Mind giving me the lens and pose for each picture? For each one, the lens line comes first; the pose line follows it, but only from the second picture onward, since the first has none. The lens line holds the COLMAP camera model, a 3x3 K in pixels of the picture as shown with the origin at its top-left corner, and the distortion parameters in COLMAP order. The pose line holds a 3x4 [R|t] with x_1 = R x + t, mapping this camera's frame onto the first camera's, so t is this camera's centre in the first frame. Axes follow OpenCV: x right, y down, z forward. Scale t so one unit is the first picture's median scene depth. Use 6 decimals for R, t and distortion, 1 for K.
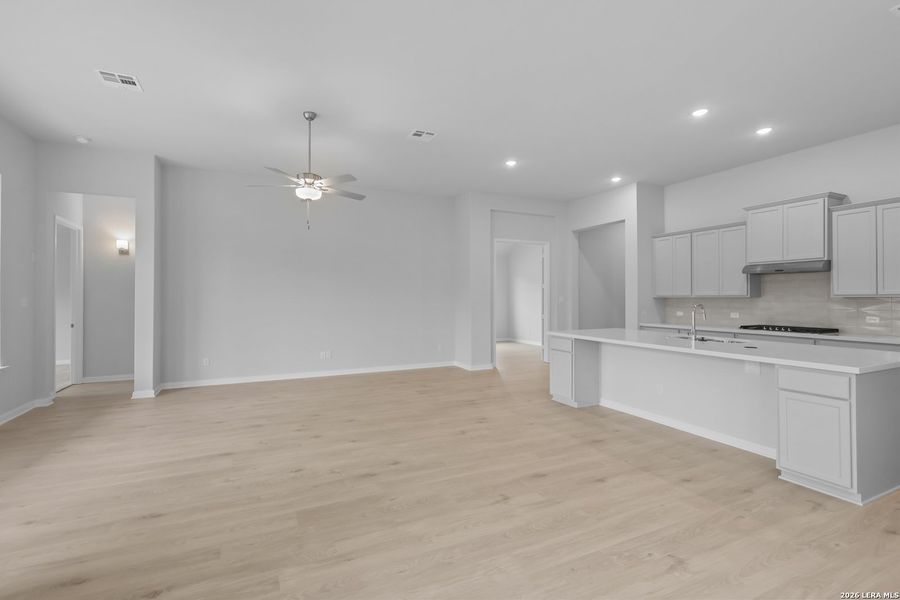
lens RADIAL K [[418.1, 0, 449.8], [0, 418.1, 300.6], [0, 0, 1]] dist [-0.002664, -0.000041]
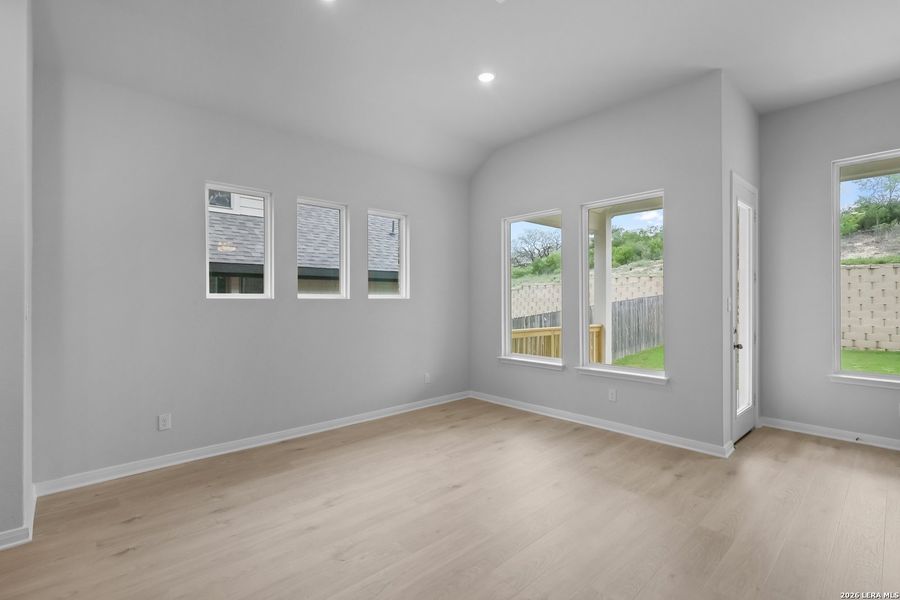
lens RADIAL K [[418.1, 0, 453.2], [0, 418.1, 297.7], [0, 0, 1]] dist [-0.002664, -0.000041]
pose [[-0.952875, 0.000254, -0.303364, 0.249655], [-0.001388, 0.999986, 0.005197, -0.008350], [0.303361, 0.005373, -0.952860, 0.872338]]
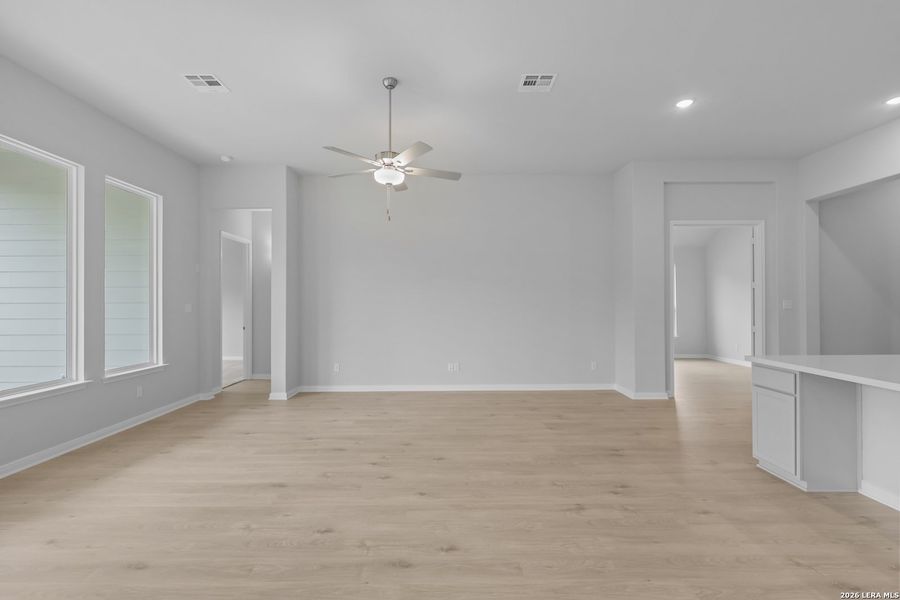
lens RADIAL K [[418.1, 0, 446.7], [0, 418.1, 301.9], [0, 0, 1]] dist [-0.002664, -0.000041]
pose [[0.902379, -0.005046, -0.430914, 0.103610], [0.001250, 0.999958, -0.009092, -0.000997], [0.430942, 0.007666, 0.902347, 0.260047]]
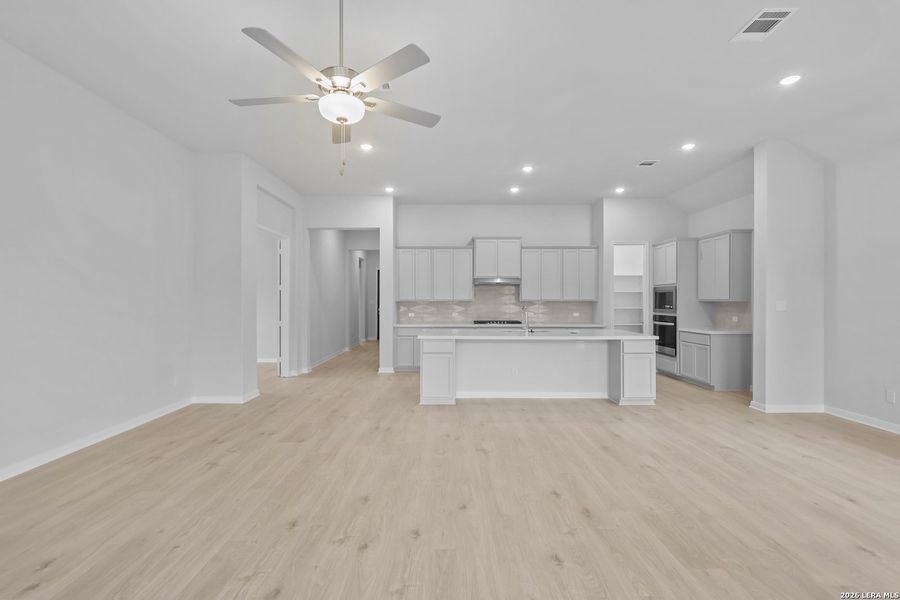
lens RADIAL K [[418.1, 0, 452.2], [0, 418.1, 296.1], [0, 0, 1]] dist [-0.002664, -0.000041]
pose [[0.416530, 0.014217, 0.909011, -0.664659], [0.005538, 0.999819, -0.018175, 0.000233], [-0.909105, 0.012605, 0.416376, 0.554800]]
